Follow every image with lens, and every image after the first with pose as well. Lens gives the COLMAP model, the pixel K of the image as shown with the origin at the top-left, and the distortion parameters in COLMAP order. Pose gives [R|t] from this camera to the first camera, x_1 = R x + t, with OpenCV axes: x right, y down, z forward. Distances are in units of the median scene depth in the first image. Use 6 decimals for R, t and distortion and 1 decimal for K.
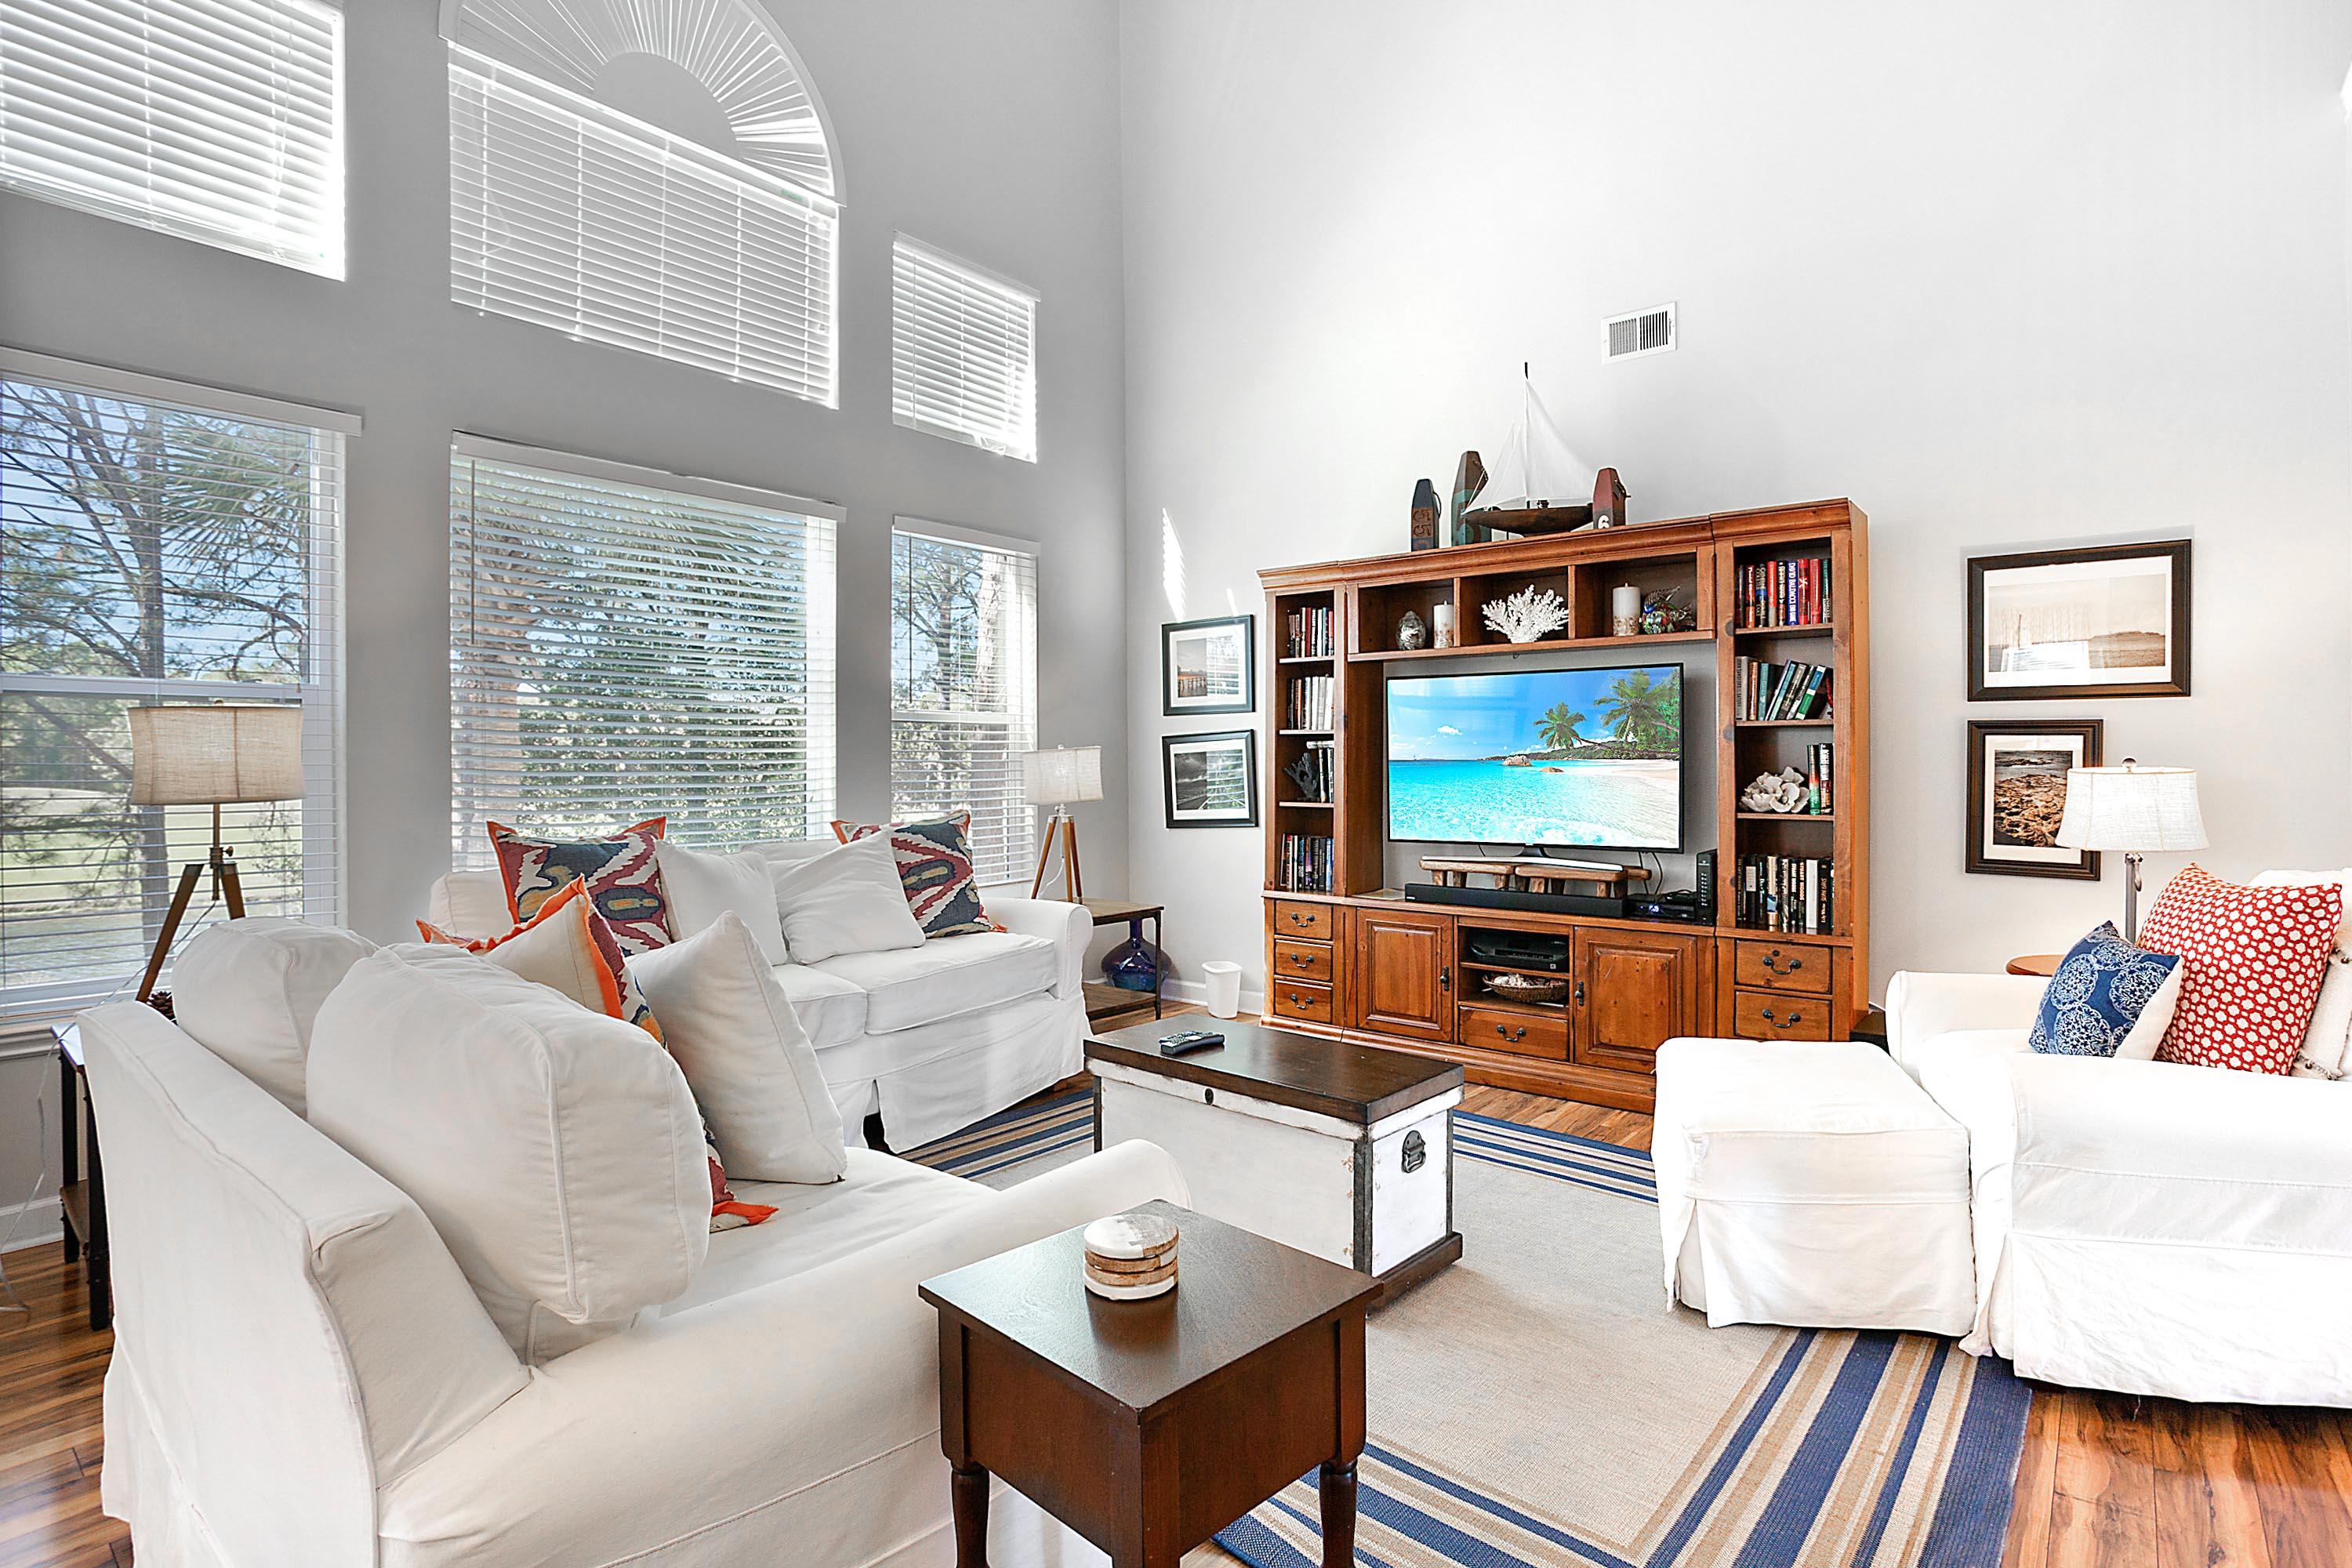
lens RADIAL K [[1179.8, 0, 1135.8], [0, 1179.8, 746.3], [0, 0, 1]] dist [-0.035390, 0.015219]
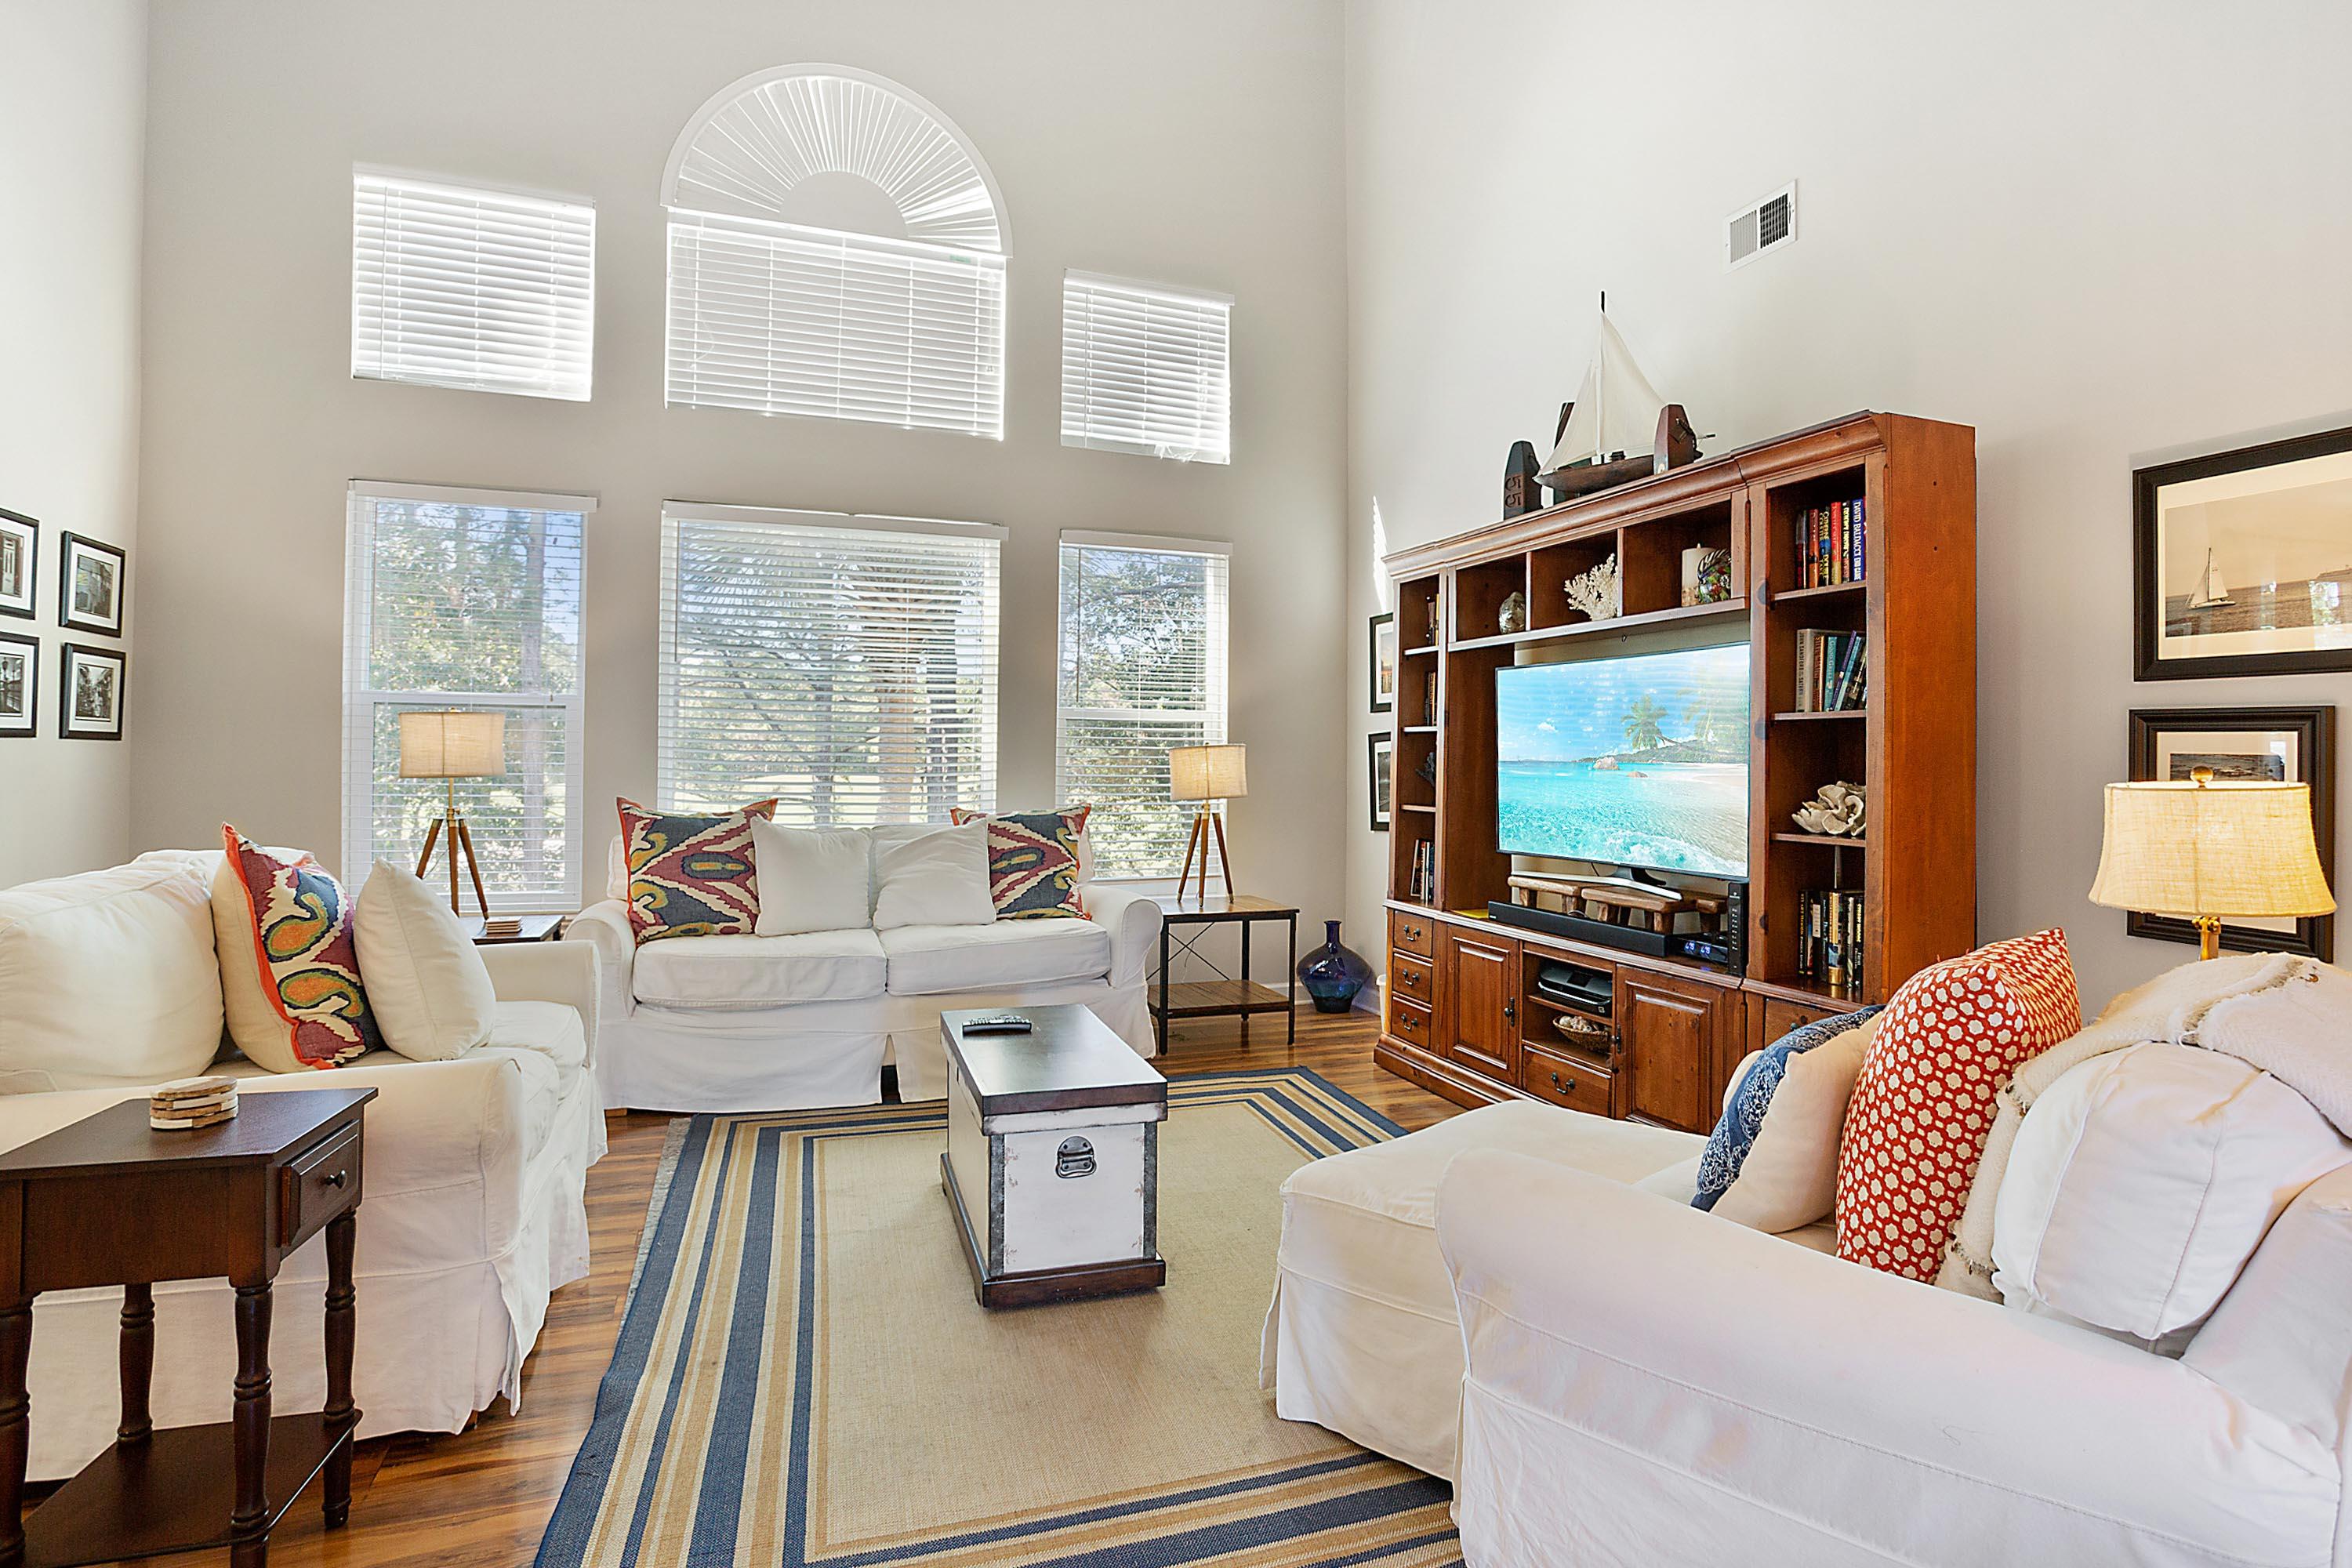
lens RADIAL K [[1179.8, 0, 1126.9], [0, 1179.8, 733.9], [0, 0, 1]] dist [-0.035390, 0.015219]
pose [[0.865186, 0.000513, -0.501452, 0.465197], [-0.005305, 0.999953, -0.008130, 0.000274], [0.501424, 0.009694, 0.865148, 0.106205]]
